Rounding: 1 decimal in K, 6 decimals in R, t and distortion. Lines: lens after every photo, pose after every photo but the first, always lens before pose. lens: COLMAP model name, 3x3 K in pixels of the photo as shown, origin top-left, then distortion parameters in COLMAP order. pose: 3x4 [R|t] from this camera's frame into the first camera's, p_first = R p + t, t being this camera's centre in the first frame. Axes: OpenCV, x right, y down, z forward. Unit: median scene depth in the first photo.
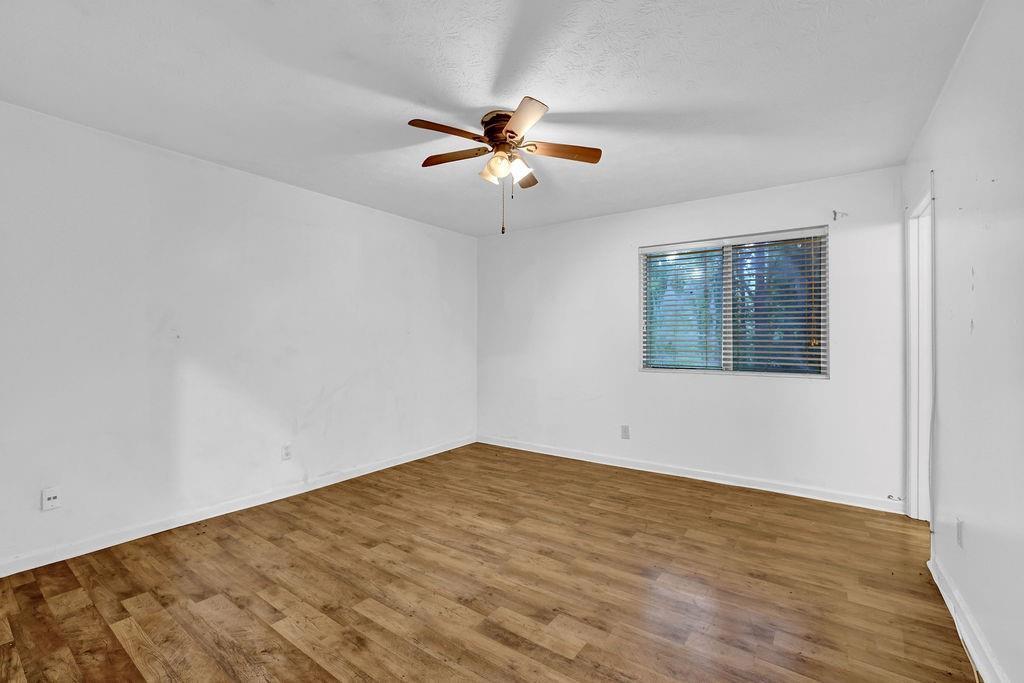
lens RADIAL K [[433.8, 0, 511.0], [0, 433.8, 342.6], [0, 0, 1]] dist [-0.026306, 0.003889]
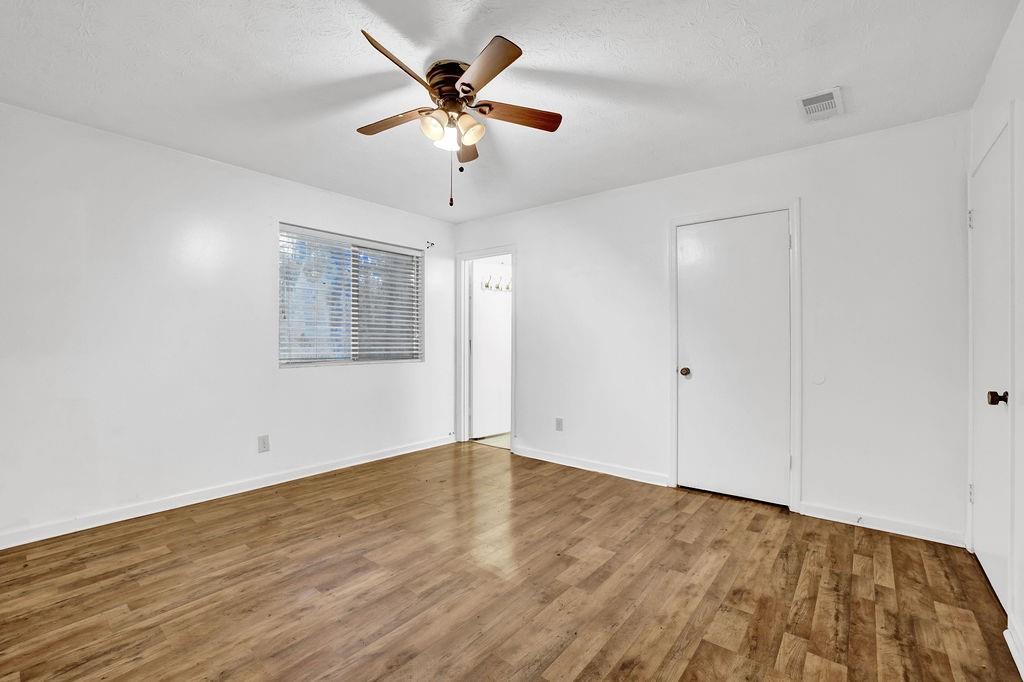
lens RADIAL K [[433.8, 0, 513.9], [0, 433.8, 339.1], [0, 0, 1]] dist [-0.026306, 0.003889]
pose [[0.069730, 0.002039, 0.997564, -0.806590], [-0.004177, 0.999990, -0.001752, 0.015813], [-0.997557, -0.004045, 0.069738, 0.756509]]
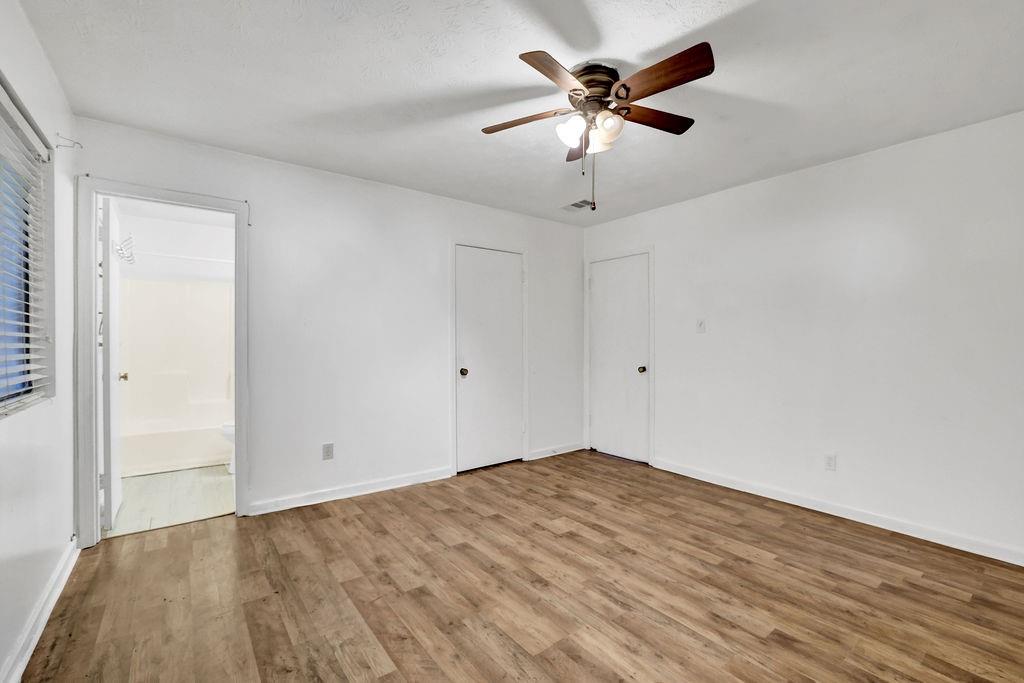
lens RADIAL K [[433.8, 0, 502.1], [0, 433.8, 341.6], [0, 0, 1]] dist [-0.026306, 0.003889]
pose [[-0.949622, -0.004317, 0.313367, -0.108042], [-0.006472, 0.999962, -0.005838, 0.003957], [-0.313330, -0.007572, -0.949614, 1.727098]]
